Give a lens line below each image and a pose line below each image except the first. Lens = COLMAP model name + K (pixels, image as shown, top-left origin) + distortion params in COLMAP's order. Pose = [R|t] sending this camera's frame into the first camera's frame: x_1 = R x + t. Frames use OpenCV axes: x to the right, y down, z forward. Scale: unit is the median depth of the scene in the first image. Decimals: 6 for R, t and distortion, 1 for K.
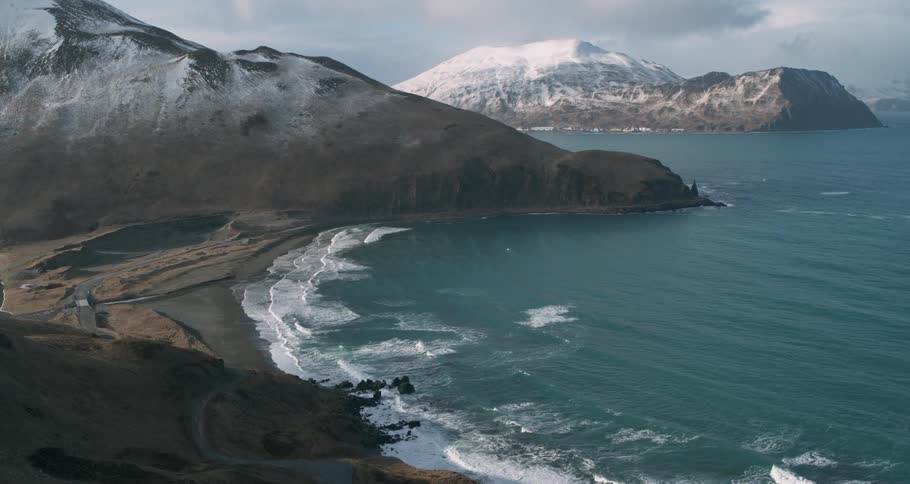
lens RADIAL K [[953.4, 0, 457.3], [0, 953.4, 242.0], [0, 0, 1]] dist [-0.137414, 0.000000]
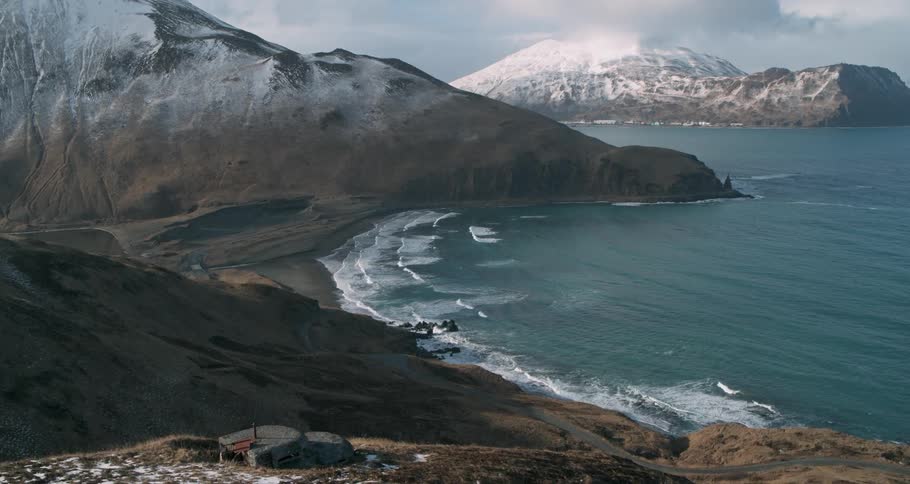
lens RADIAL K [[953.4, 0, 451.8], [0, 953.4, 241.6], [0, 0, 1]] dist [-0.137414, 0.000000]
pose [[0.997008, 0.016240, -0.075578, 0.016536], [-0.015499, 0.999826, 0.010382, 0.007048], [0.075733, -0.009180, 0.997086, -0.120924]]
